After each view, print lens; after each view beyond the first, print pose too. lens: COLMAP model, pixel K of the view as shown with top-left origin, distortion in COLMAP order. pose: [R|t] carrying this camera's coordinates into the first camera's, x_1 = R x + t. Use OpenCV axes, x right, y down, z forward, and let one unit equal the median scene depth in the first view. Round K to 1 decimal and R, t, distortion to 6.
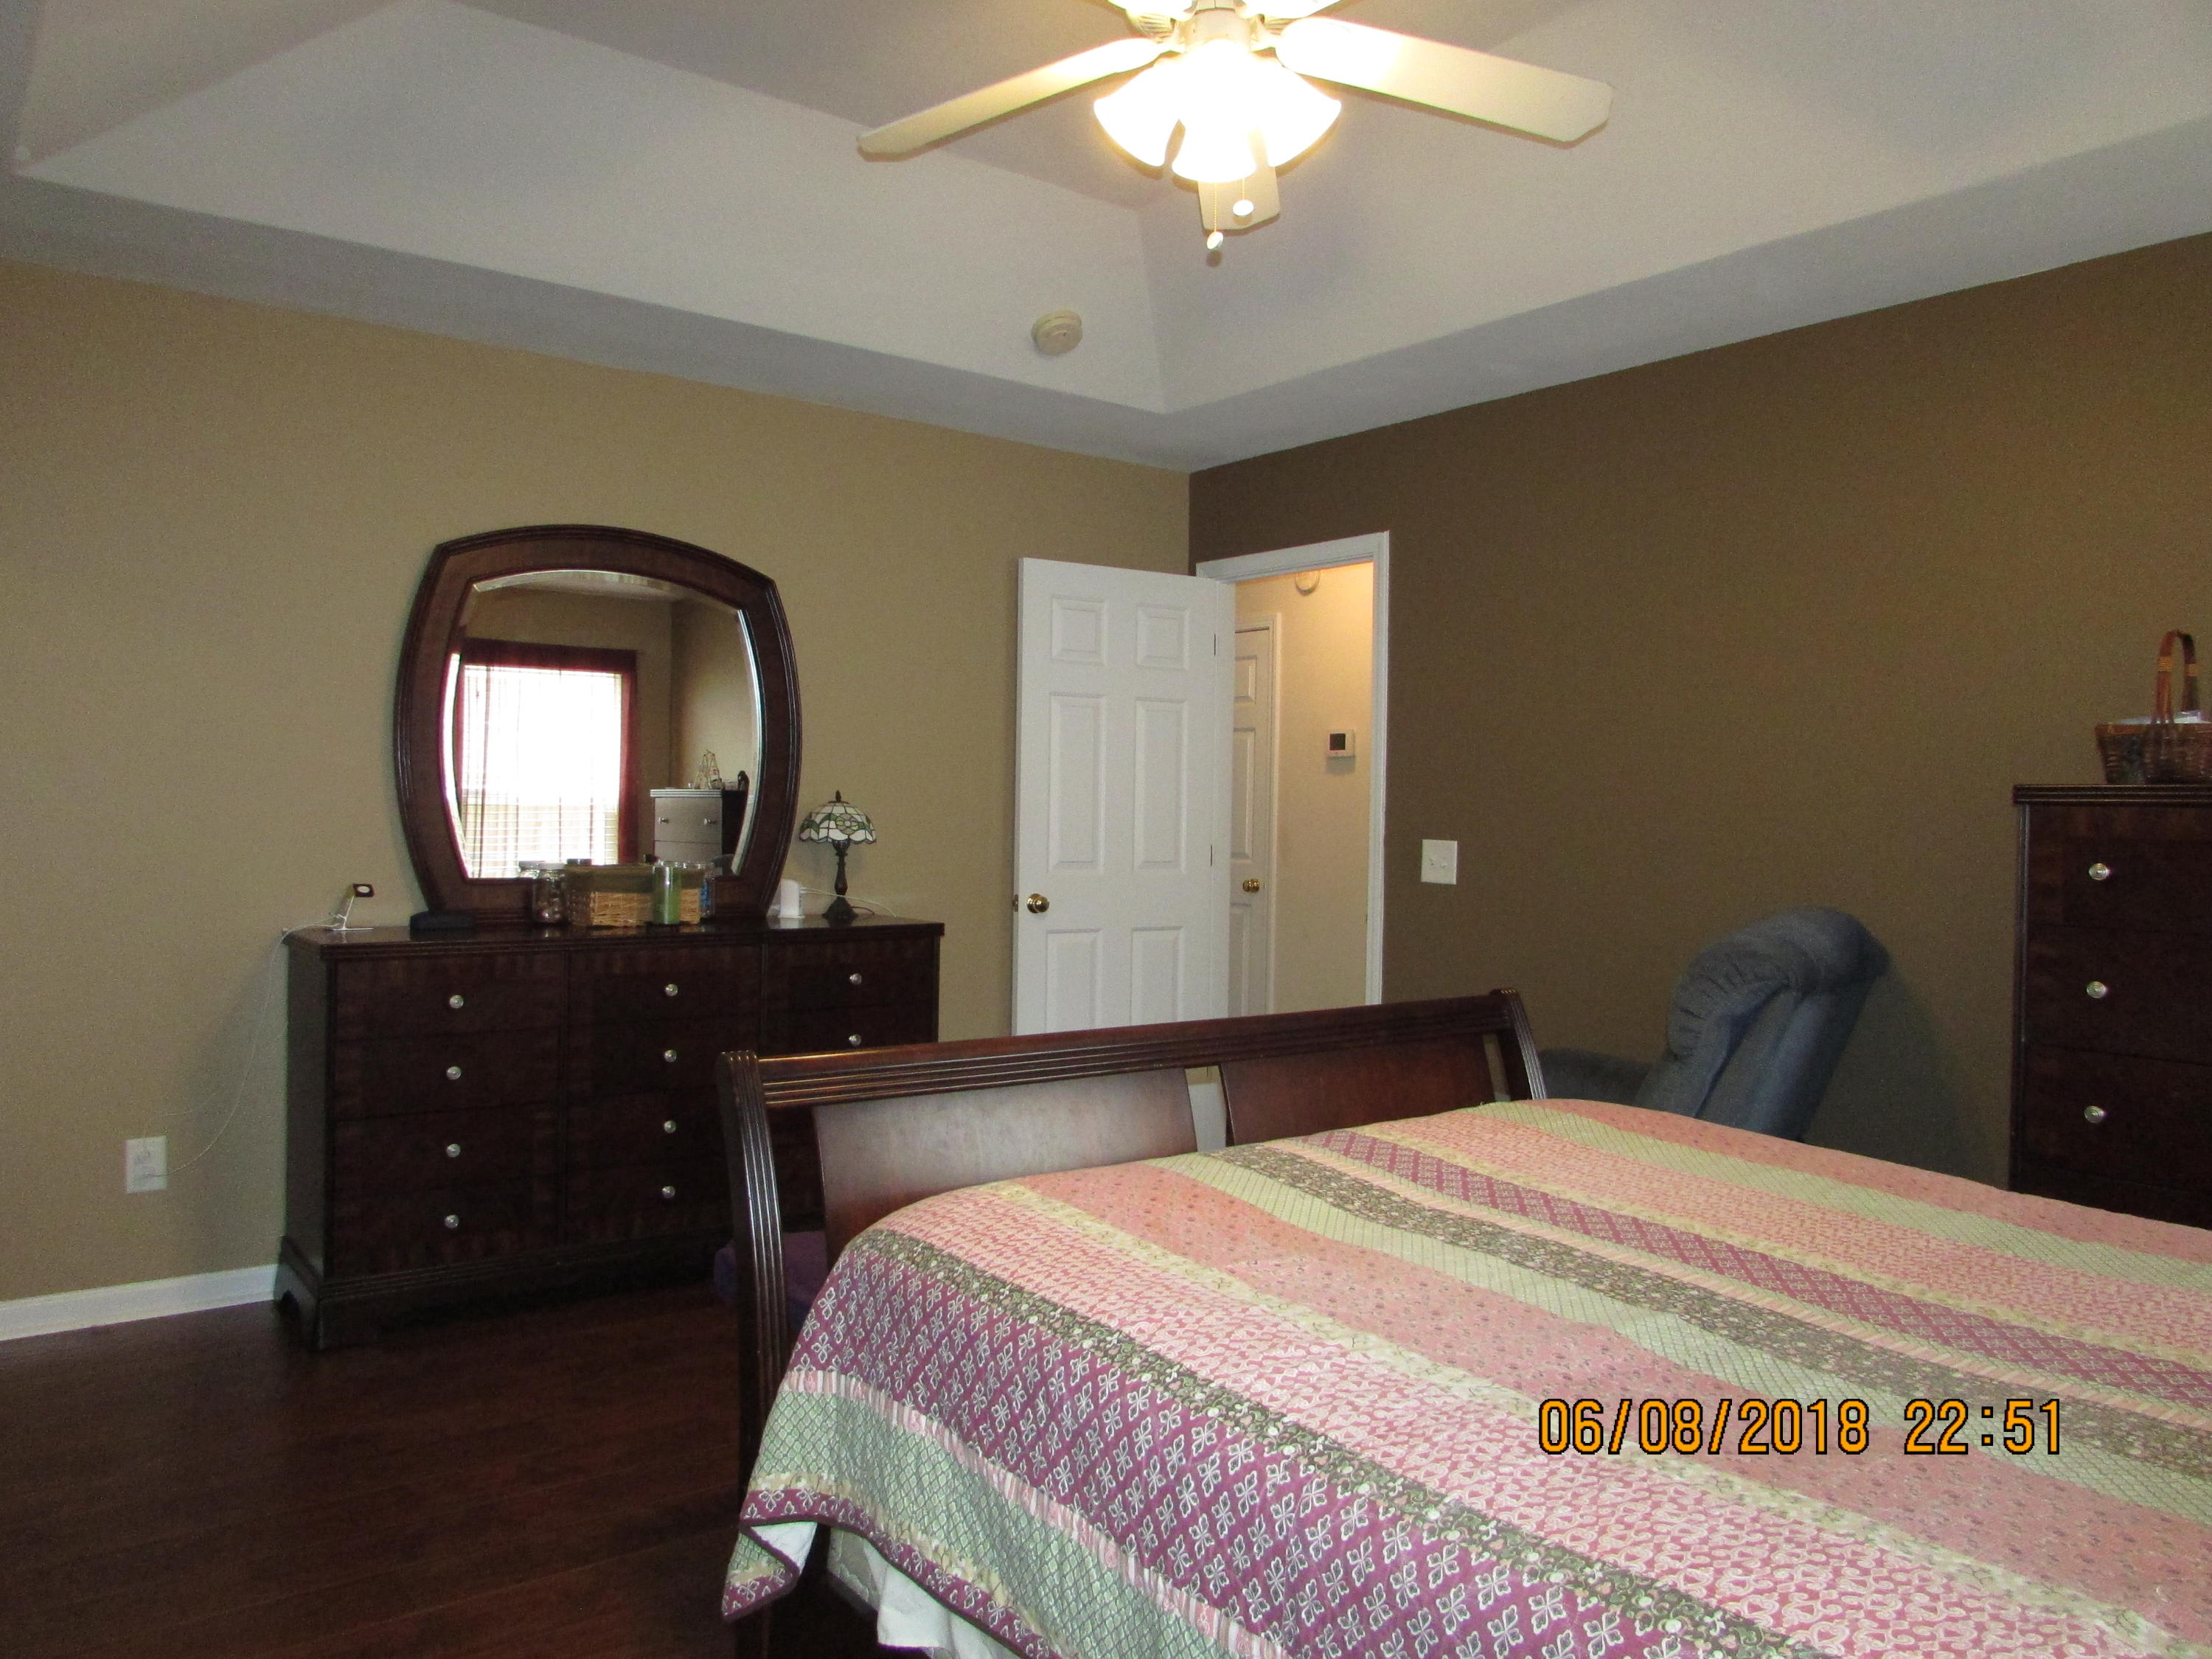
lens RADIAL K [[1509.6, 0, 1100.6], [0, 1509.6, 818.3], [0, 0, 1]] dist [0.004600, 0.001855]
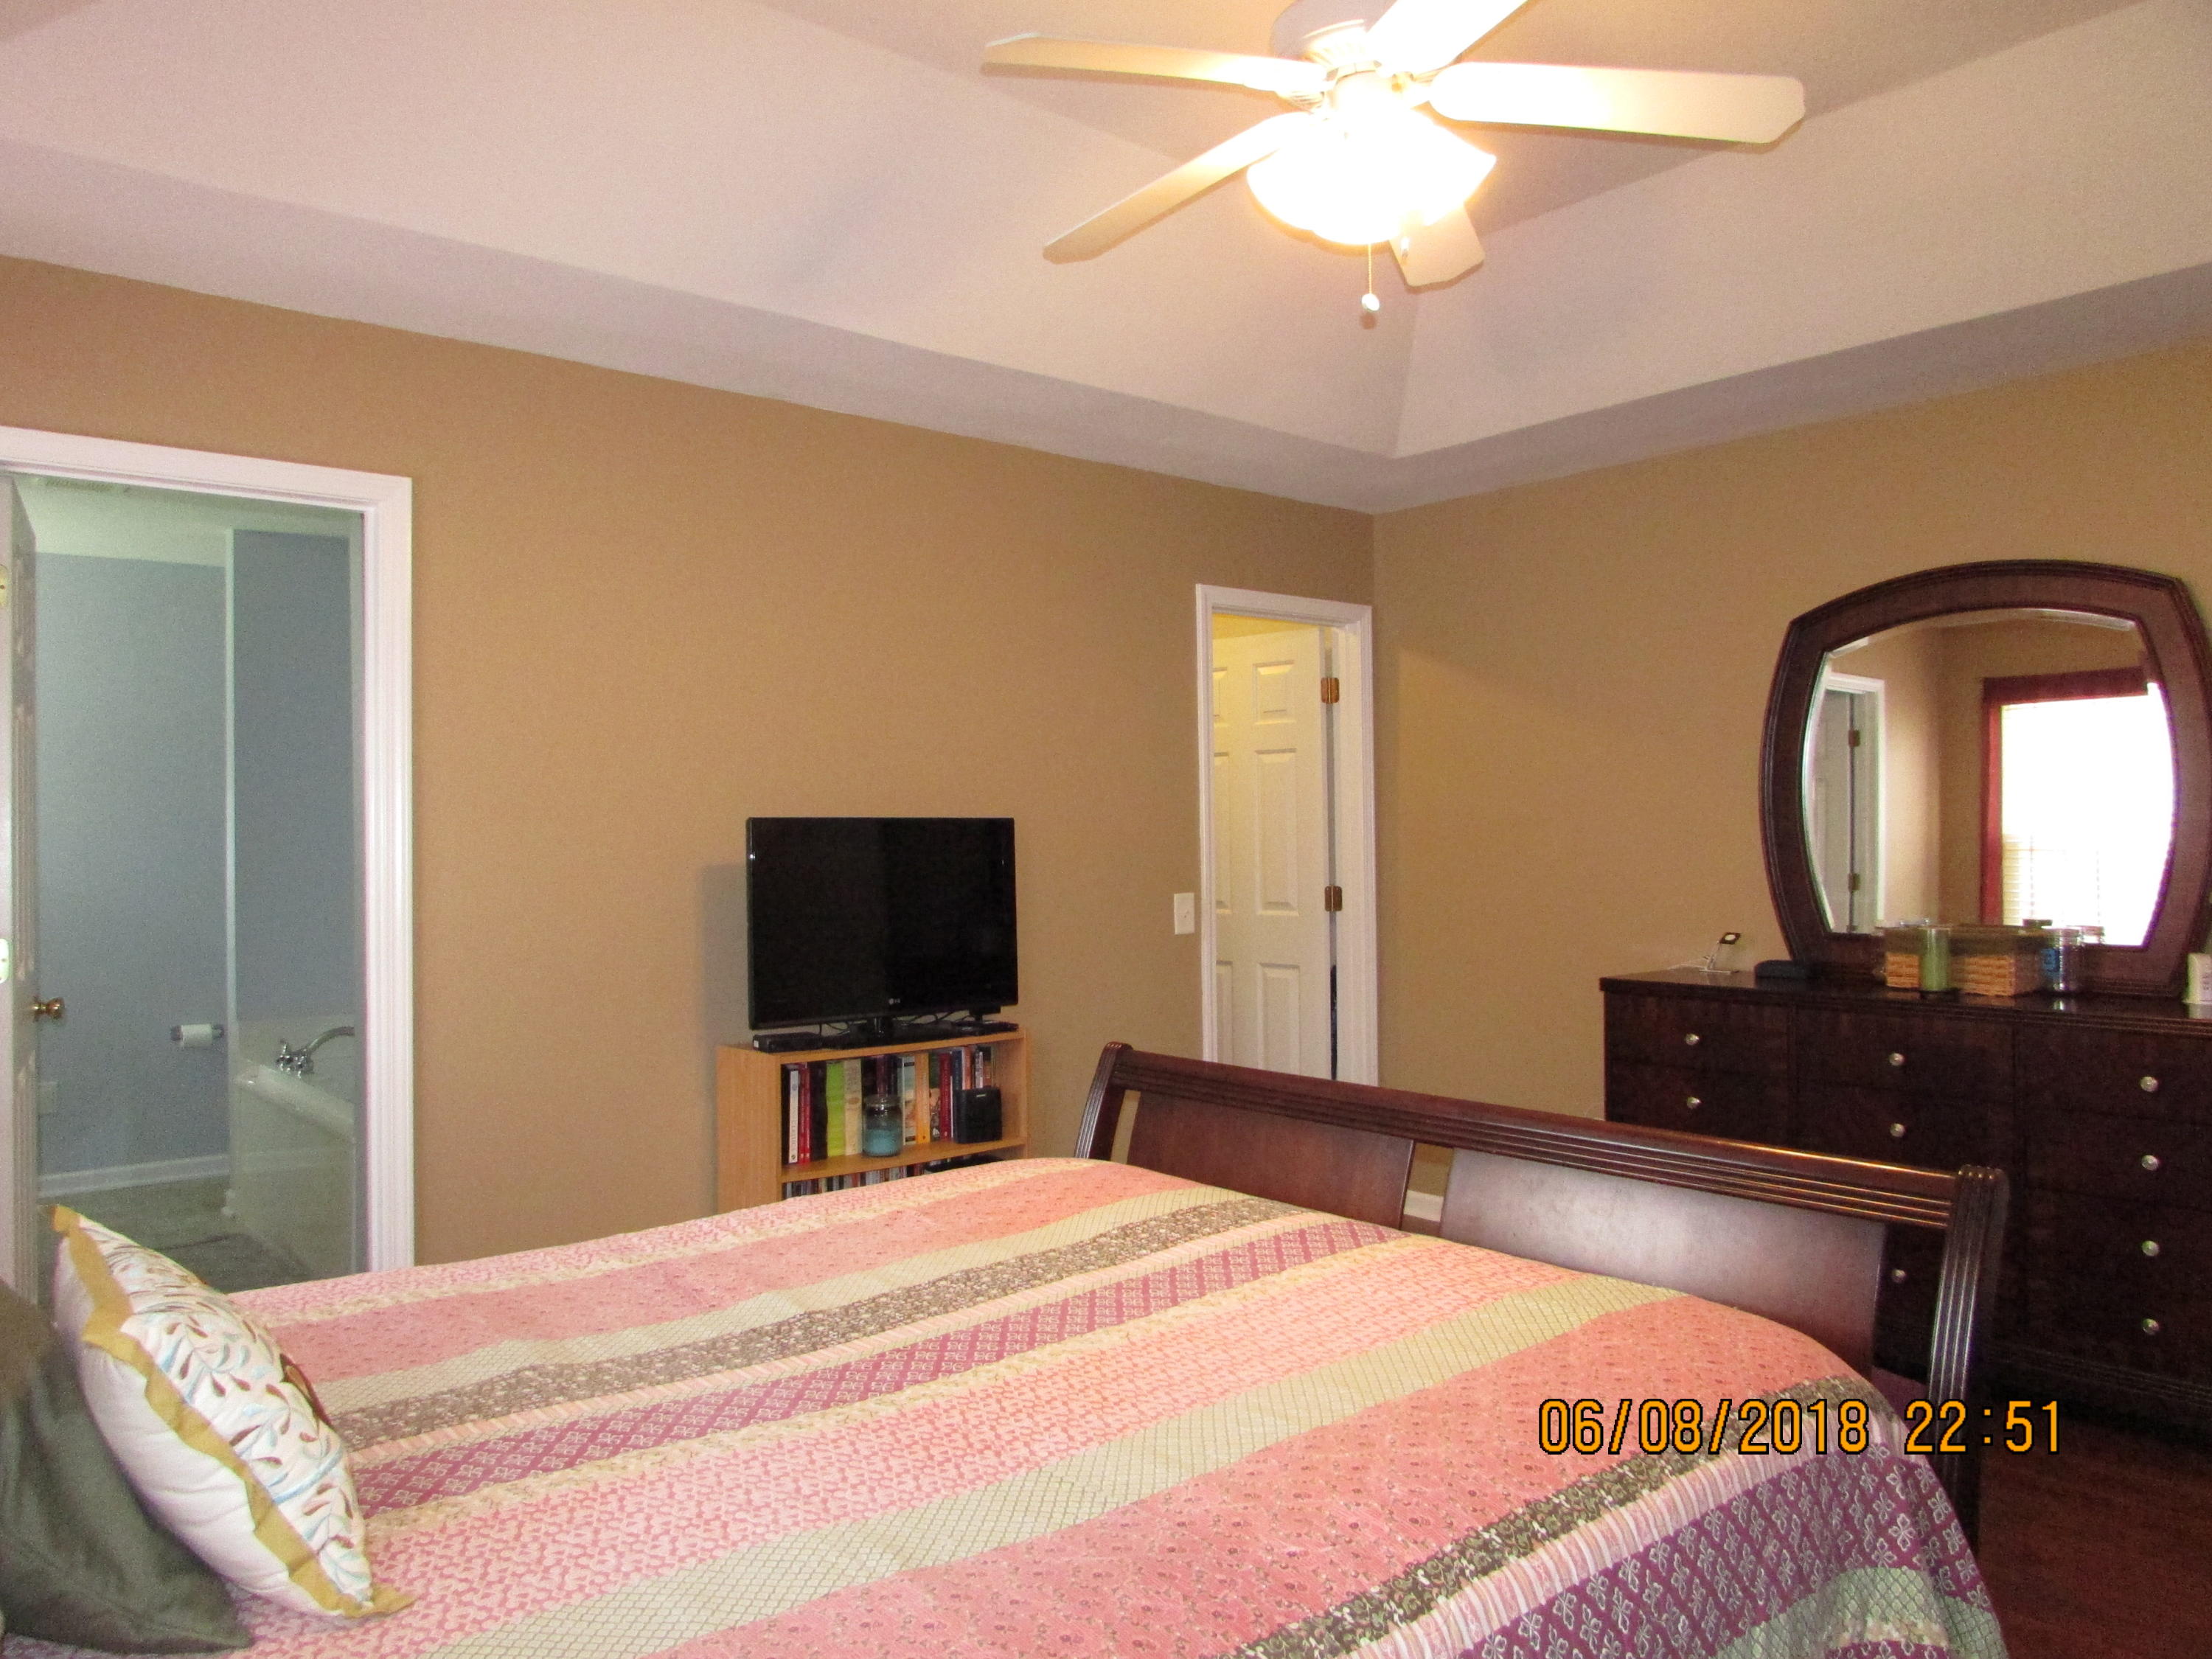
lens RADIAL K [[1564.9, 0, 1116.3], [0, 1564.9, 821.1], [0, 0, 1]] dist [-0.040553, 0.027092]
pose [[0.069971, -0.030108, -0.997095, 1.271823], [-0.007263, 0.999503, -0.030691, -0.001143], [0.997523, 0.009389, 0.069718, 0.938325]]
